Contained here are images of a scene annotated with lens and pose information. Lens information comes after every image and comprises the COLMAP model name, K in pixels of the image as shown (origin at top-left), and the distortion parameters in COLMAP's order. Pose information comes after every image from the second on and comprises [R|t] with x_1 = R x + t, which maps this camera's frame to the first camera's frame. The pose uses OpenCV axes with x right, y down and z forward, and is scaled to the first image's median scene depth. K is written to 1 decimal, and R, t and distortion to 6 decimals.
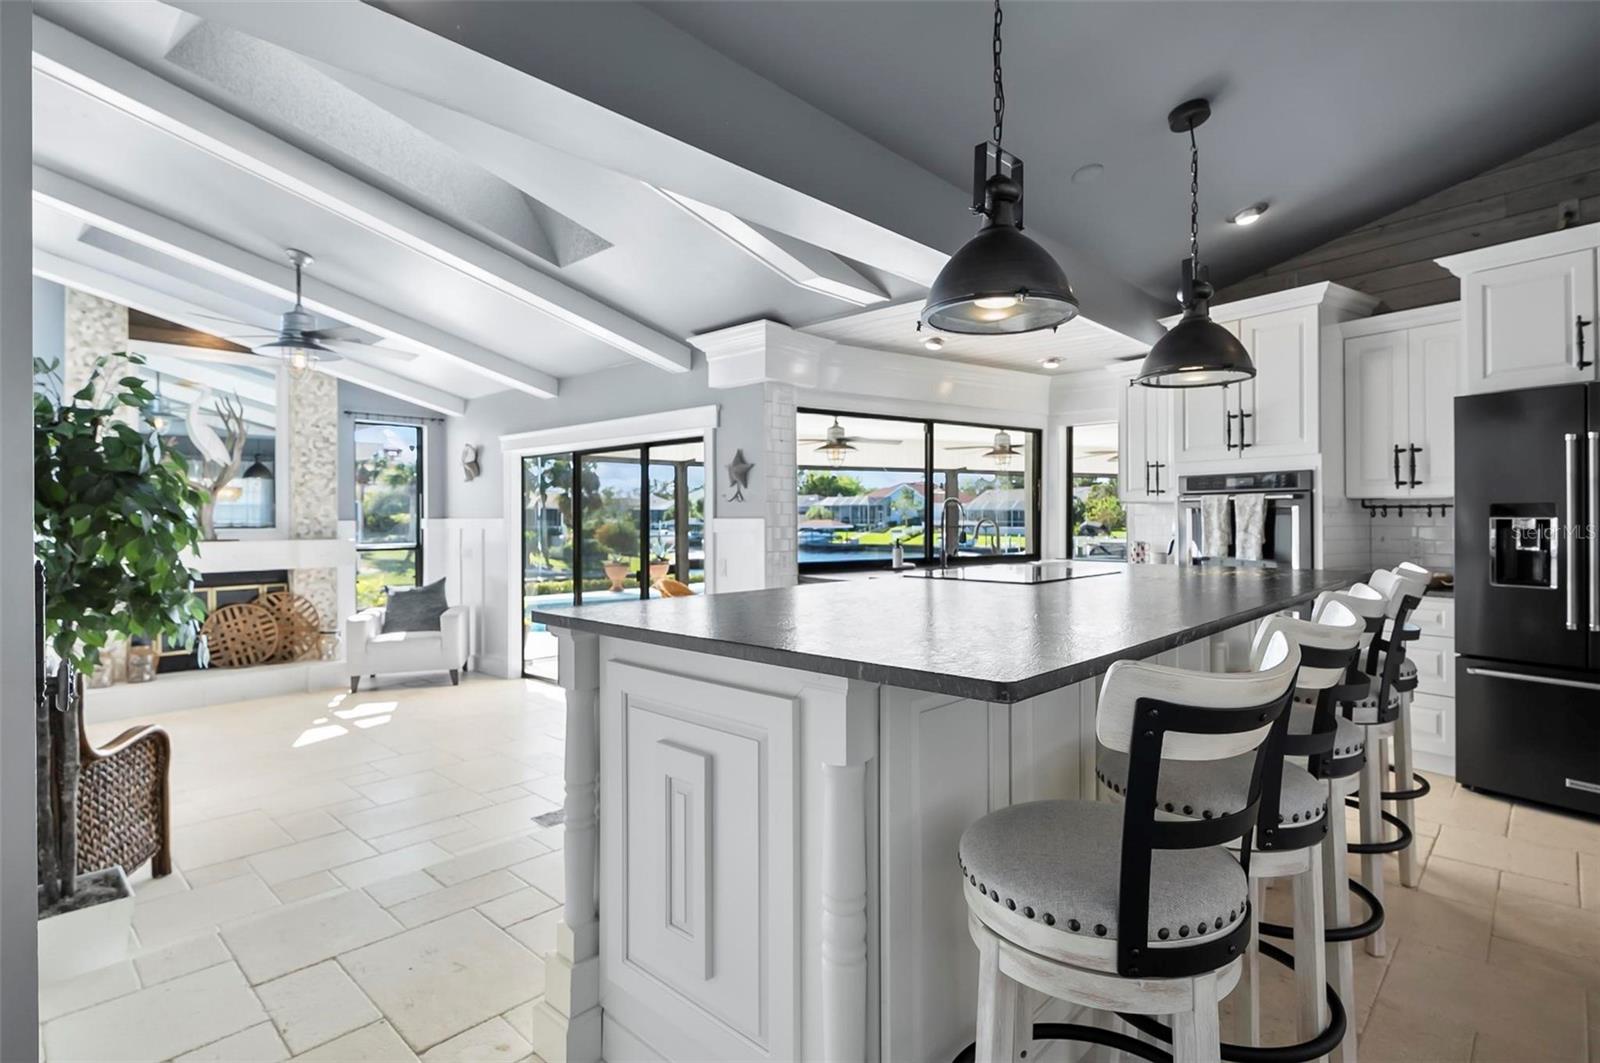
lens RADIAL K [[804.6, 0, 798.8], [0, 804.6, 518.3], [0, 0, 1]] dist [0.020083, -0.010684]
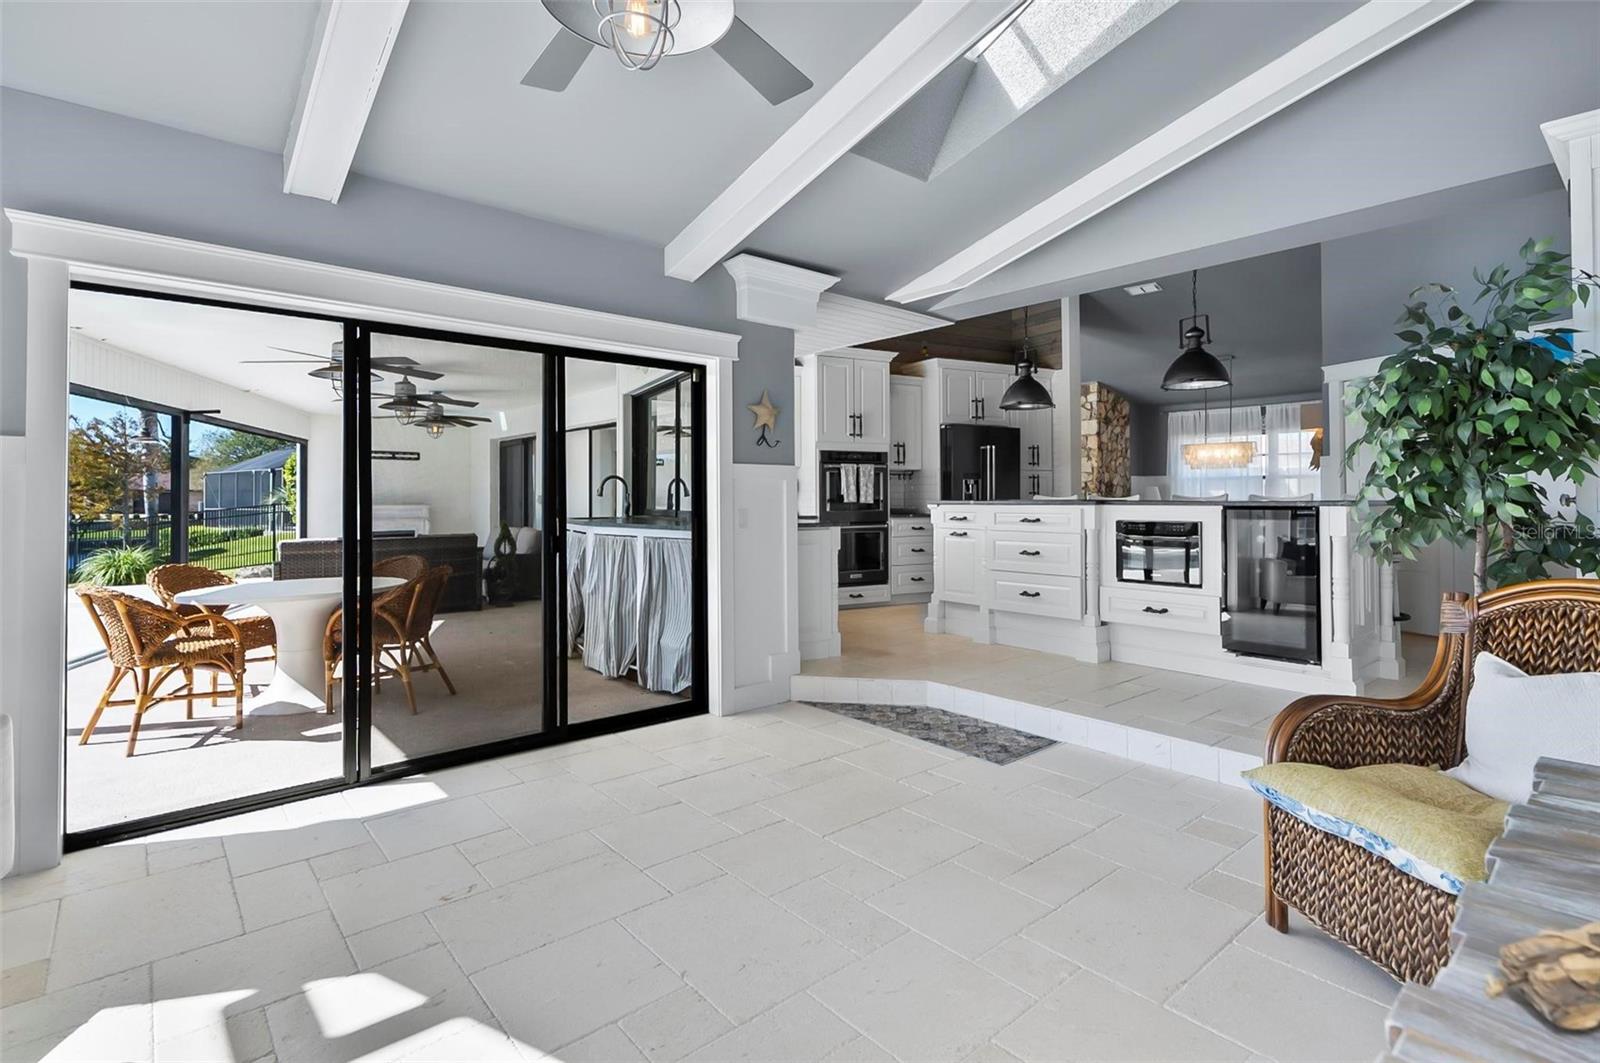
lens RADIAL K [[774.6, 0, 804.1], [0, 774.6, 490.2], [0, 0, 1]] dist [-0.001364, -0.000053]
pose [[0.103887, 0.013651, 0.994495, -0.696815], [0.000789, 0.999904, -0.013808, 0.030455], [-0.994589, 0.002220, 0.103866, 0.625763]]
